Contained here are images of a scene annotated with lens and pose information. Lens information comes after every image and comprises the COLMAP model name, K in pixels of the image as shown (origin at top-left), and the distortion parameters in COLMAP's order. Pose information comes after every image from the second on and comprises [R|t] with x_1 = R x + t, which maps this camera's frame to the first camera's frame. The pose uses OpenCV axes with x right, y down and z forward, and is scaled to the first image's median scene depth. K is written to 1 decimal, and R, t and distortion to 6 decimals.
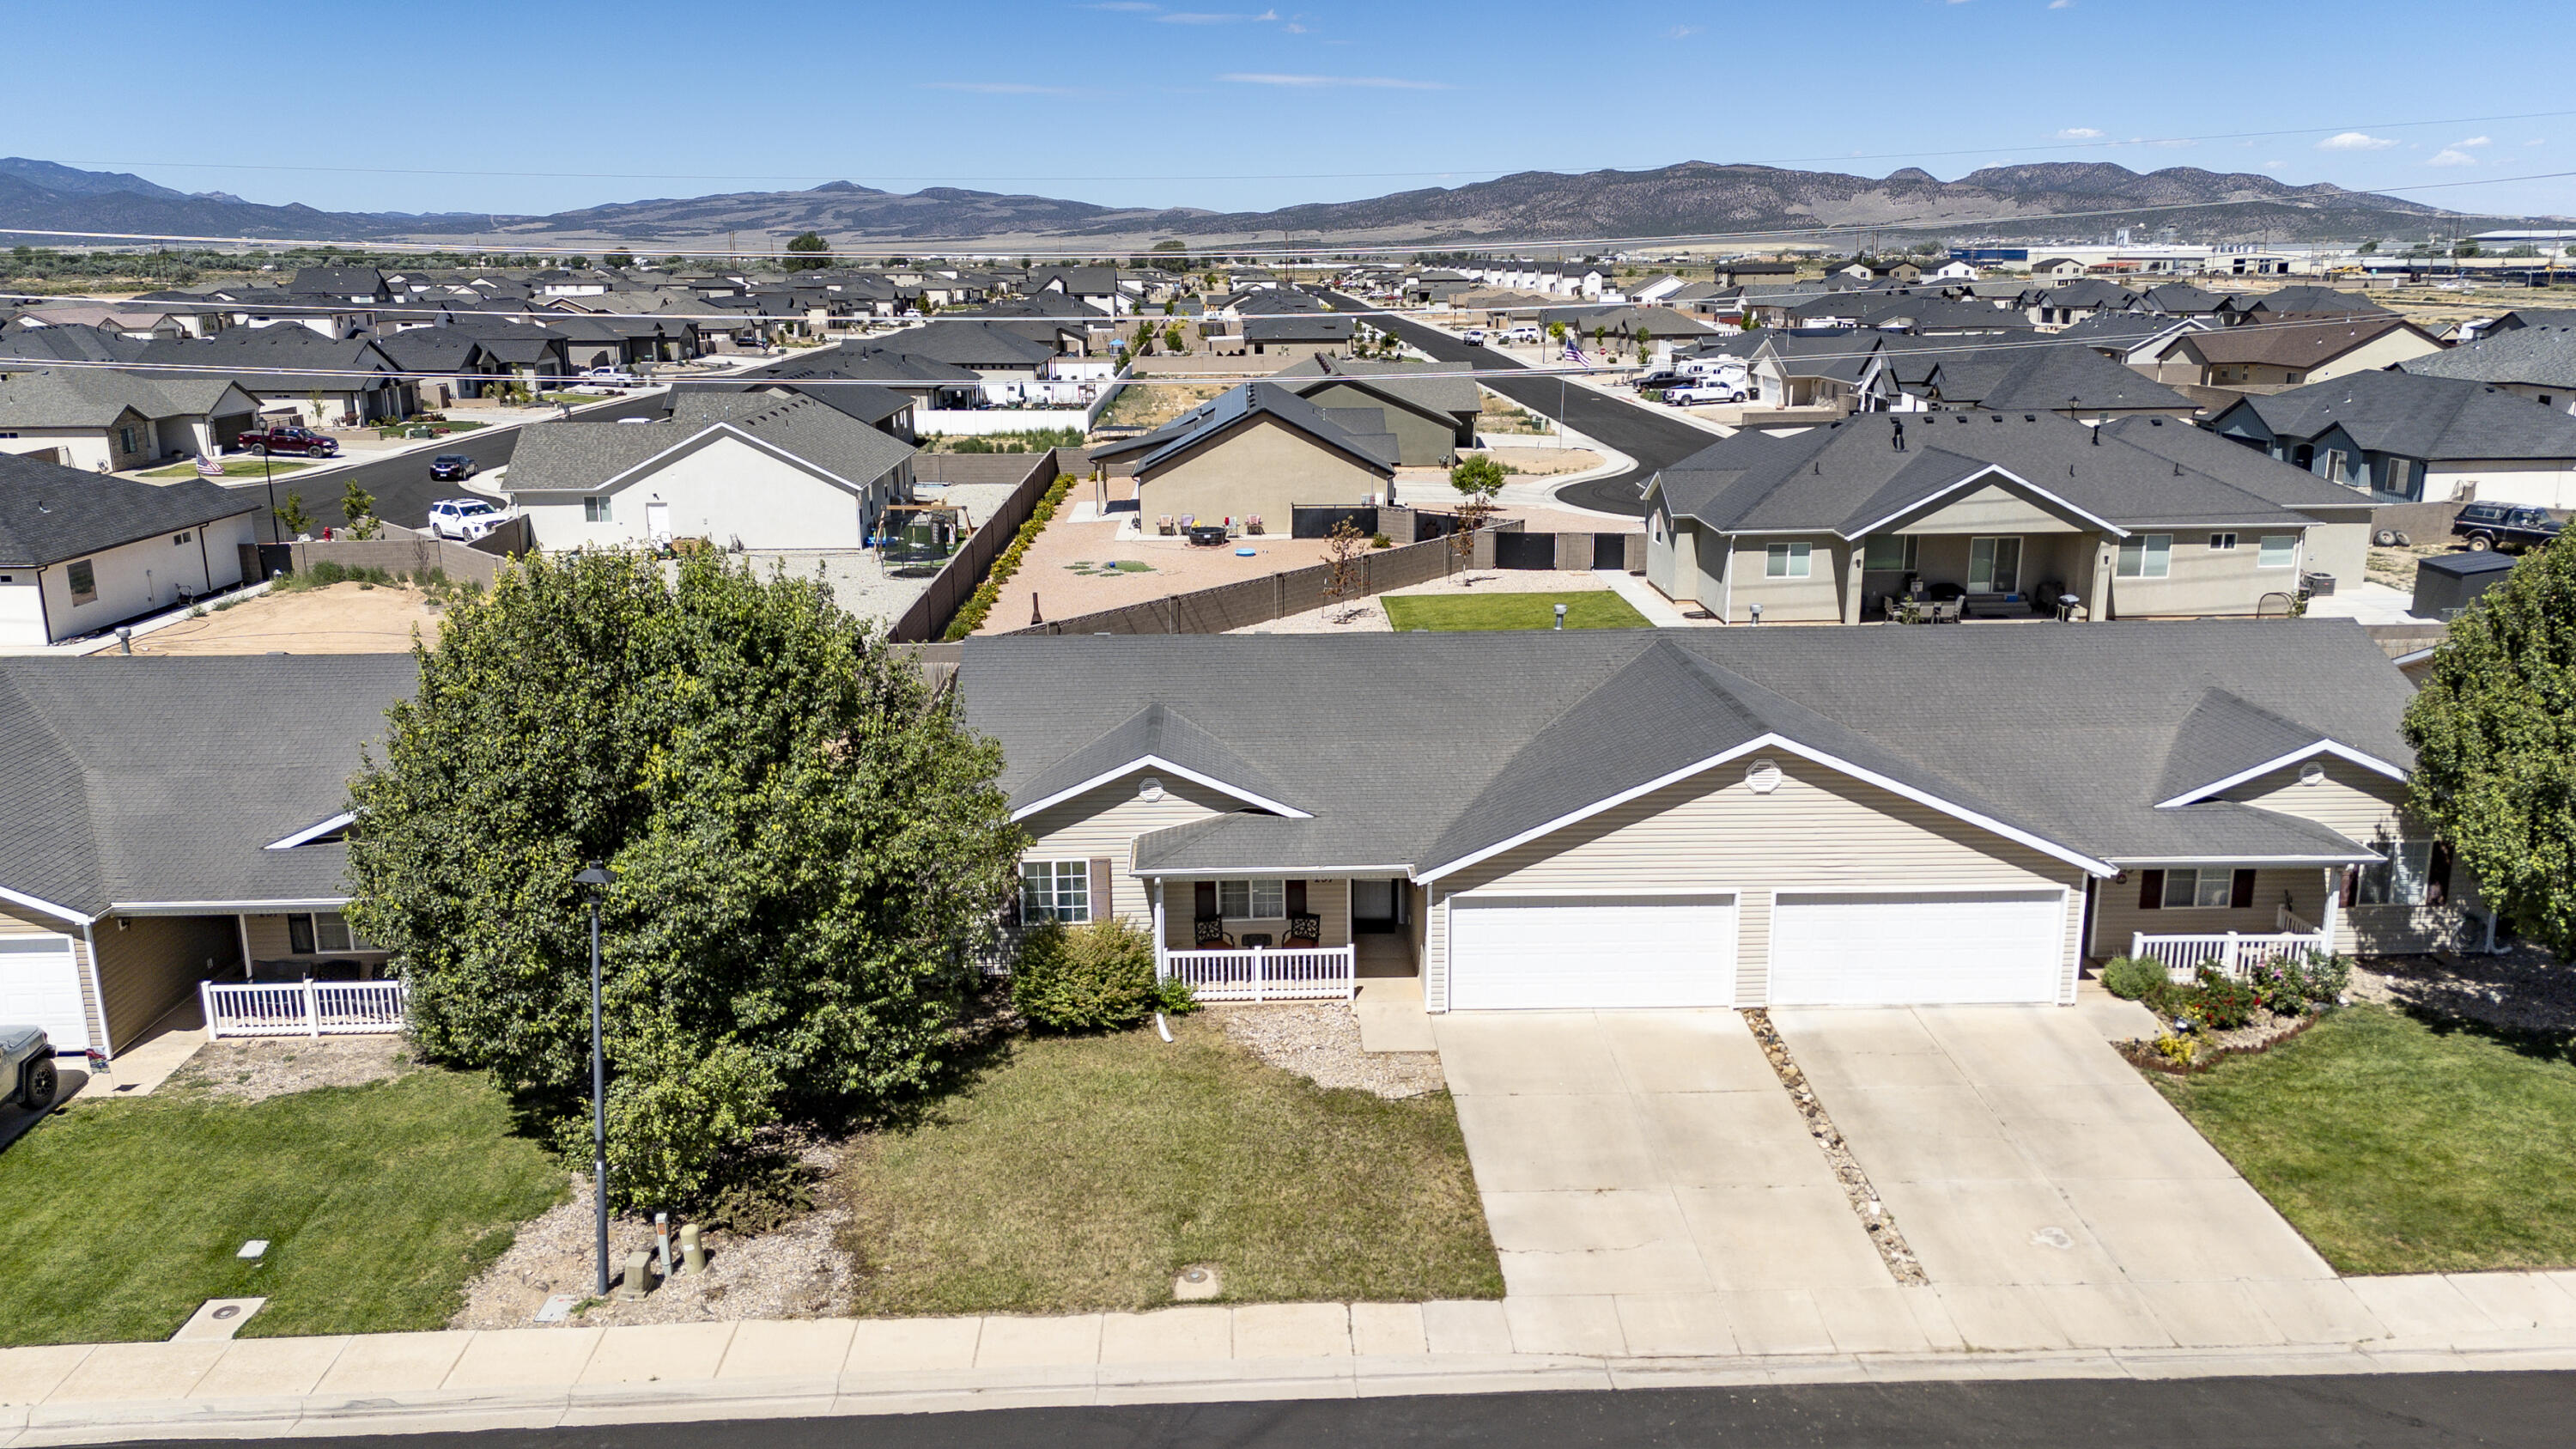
lens RADIAL K [[1877.4, 0, 1288.0], [0, 1877.4, 724.5], [0, 0, 1]] dist [0.081360, -0.081125]
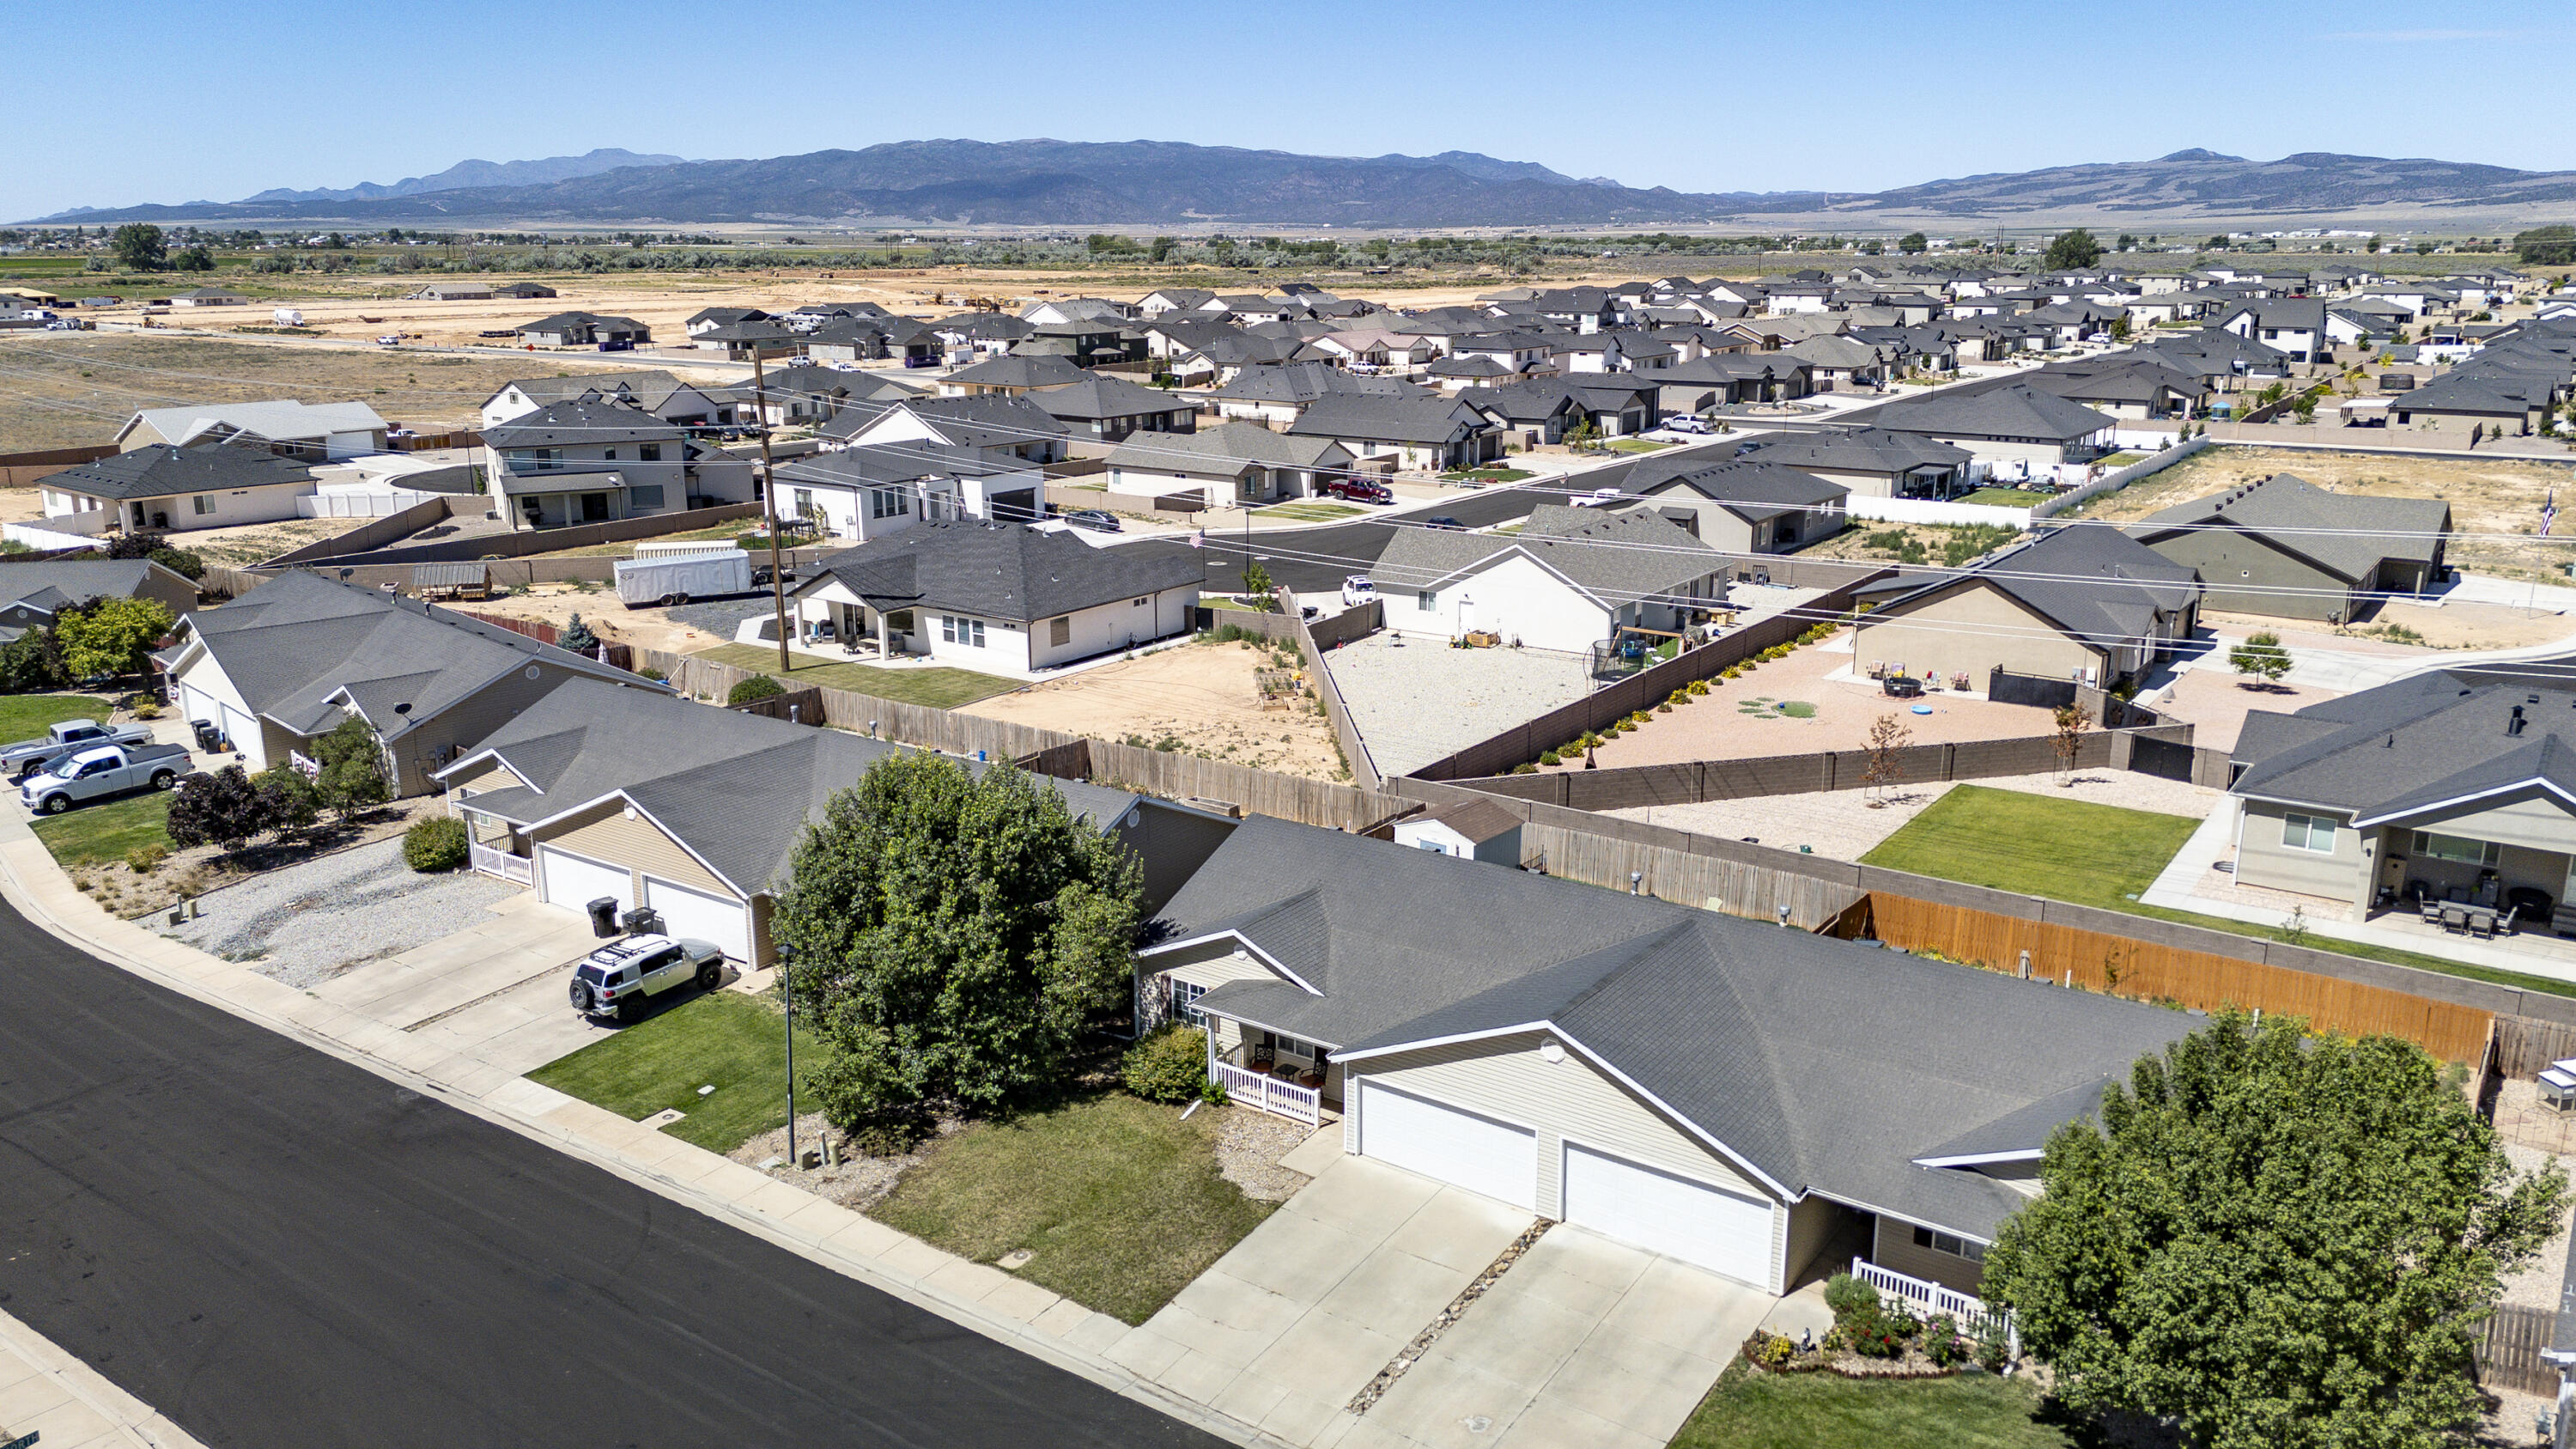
lens RADIAL K [[1877.4, 0, 1288.0], [0, 1877.4, 724.5], [0, 0, 1]] dist [0.081360, -0.081125]
pose [[0.796438, 0.155676, -0.584339, 0.219987], [-0.149009, 0.987022, 0.059861, -0.065542], [0.586074, 0.039397, 0.809299, -0.052448]]
